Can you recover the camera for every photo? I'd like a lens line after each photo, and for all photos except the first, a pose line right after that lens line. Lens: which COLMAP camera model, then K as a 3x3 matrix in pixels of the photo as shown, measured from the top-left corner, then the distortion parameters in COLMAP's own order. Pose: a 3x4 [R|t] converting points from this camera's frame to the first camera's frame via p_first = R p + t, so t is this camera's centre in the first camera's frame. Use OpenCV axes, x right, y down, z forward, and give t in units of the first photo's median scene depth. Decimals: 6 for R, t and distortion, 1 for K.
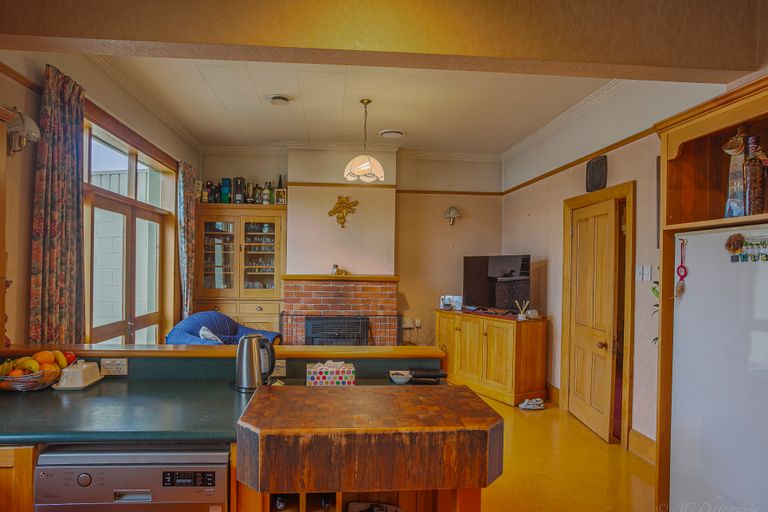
lens RADIAL K [[445.2, 0, 365.0], [0, 445.2, 268.1], [0, 0, 1]] dist [-0.000651, 0.001409]
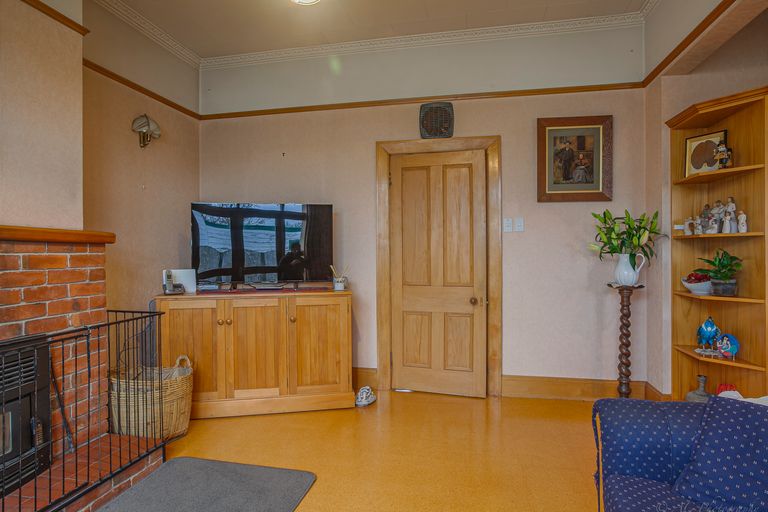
lens RADIAL K [[426.8, 0, 384.0], [0, 426.8, 256.0], [0, 0, 1]] dist [-0.001748, 0.000279]
pose [[0.282069, -0.020423, 0.959177, -0.241712], [0.011379, 0.999774, 0.017941, 0.035223], [-0.959327, 0.005854, 0.282237, 0.558347]]
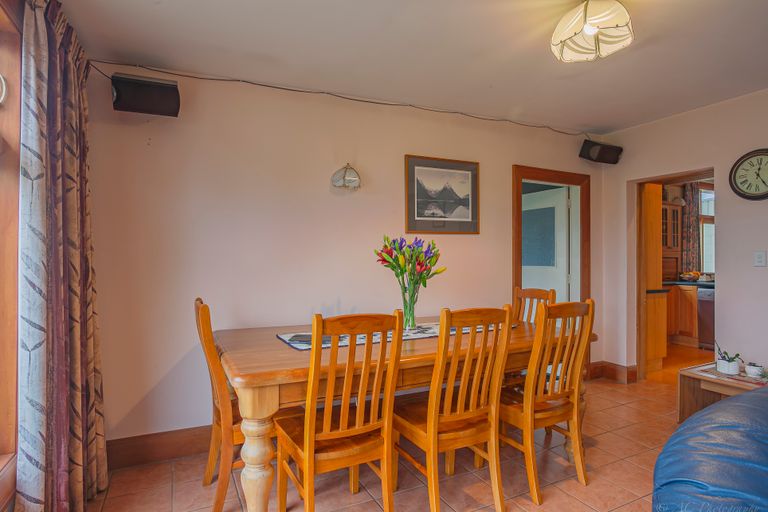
lens RADIAL K [[426.8, 0, 384.0], [0, 426.8, 256.0], [0, 0, 1]] dist [-0.001748, 0.000279]
pose [[0.397494, -0.017243, -0.917443, 1.049709], [0.006777, 0.999851, -0.015856, 0.076317], [0.917580, 0.000086, 0.397552, -1.934617]]
